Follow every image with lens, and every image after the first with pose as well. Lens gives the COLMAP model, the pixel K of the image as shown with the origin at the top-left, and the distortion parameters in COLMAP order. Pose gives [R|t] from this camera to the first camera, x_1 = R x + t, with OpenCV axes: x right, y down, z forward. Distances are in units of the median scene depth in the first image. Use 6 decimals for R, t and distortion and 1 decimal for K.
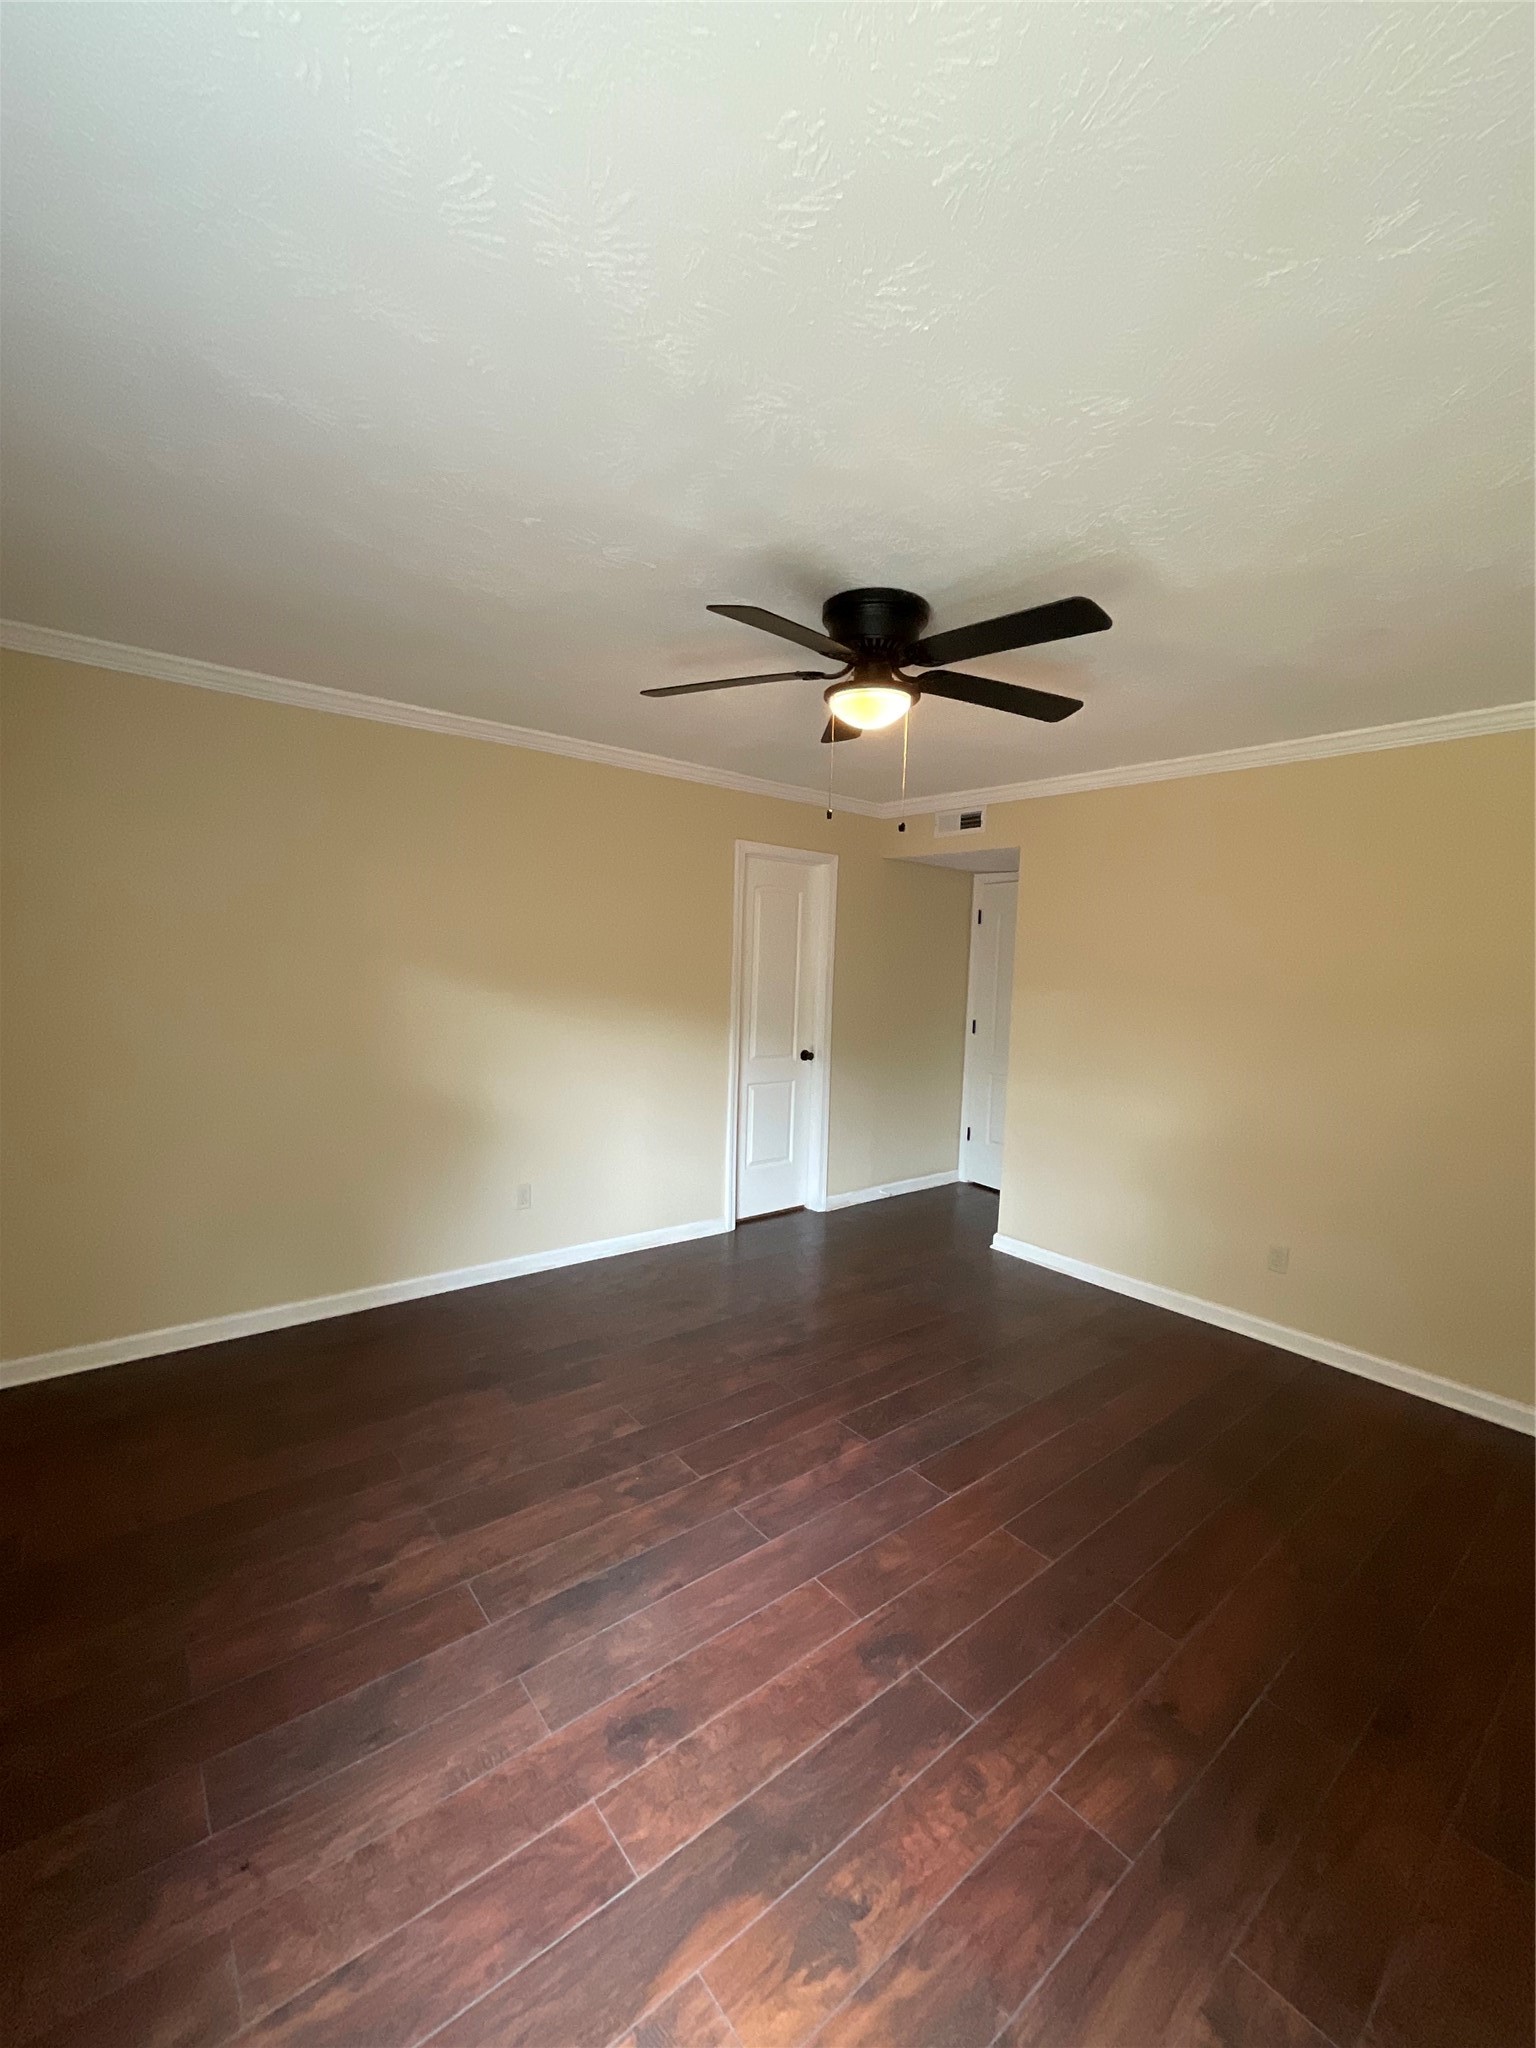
lens RADIAL K [[832.6, 0, 764.3], [0, 832.6, 1028.3], [0, 0, 1]] dist [-0.009000, 0.005582]
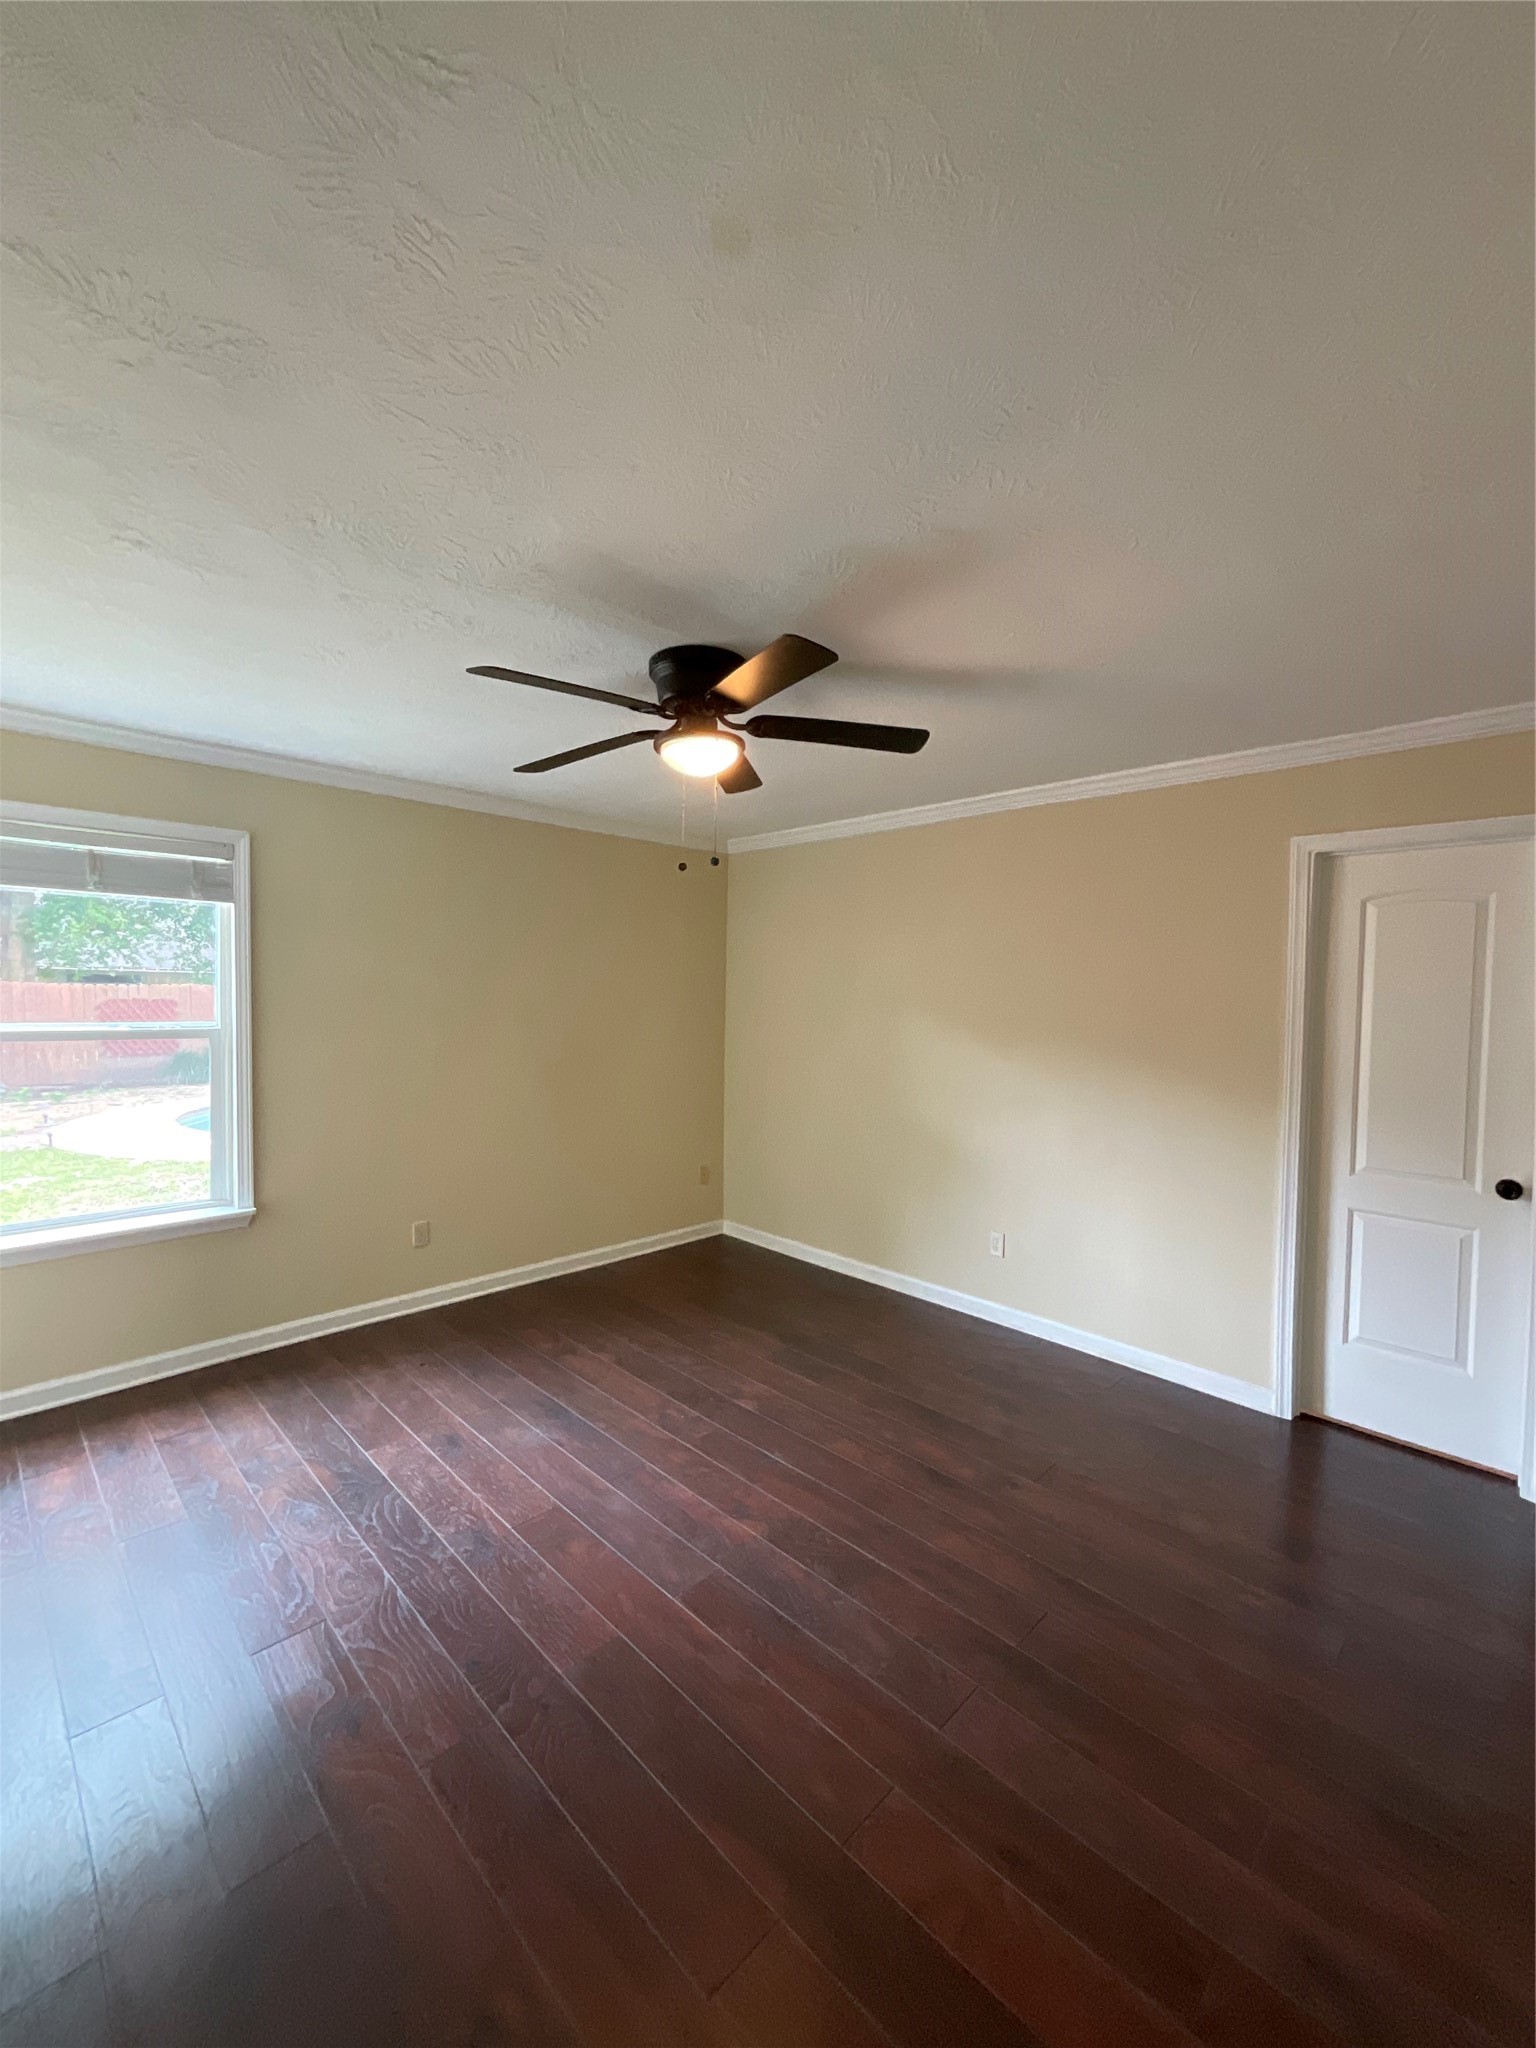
lens RADIAL K [[832.6, 0, 764.3], [0, 832.6, 1028.3], [0, 0, 1]] dist [-0.009000, 0.005582]
pose [[0.107664, 0.007345, -0.994160, 1.063110], [-0.098430, 0.995138, -0.003307, -0.043995], [0.989303, 0.098212, 0.107863, 0.902171]]
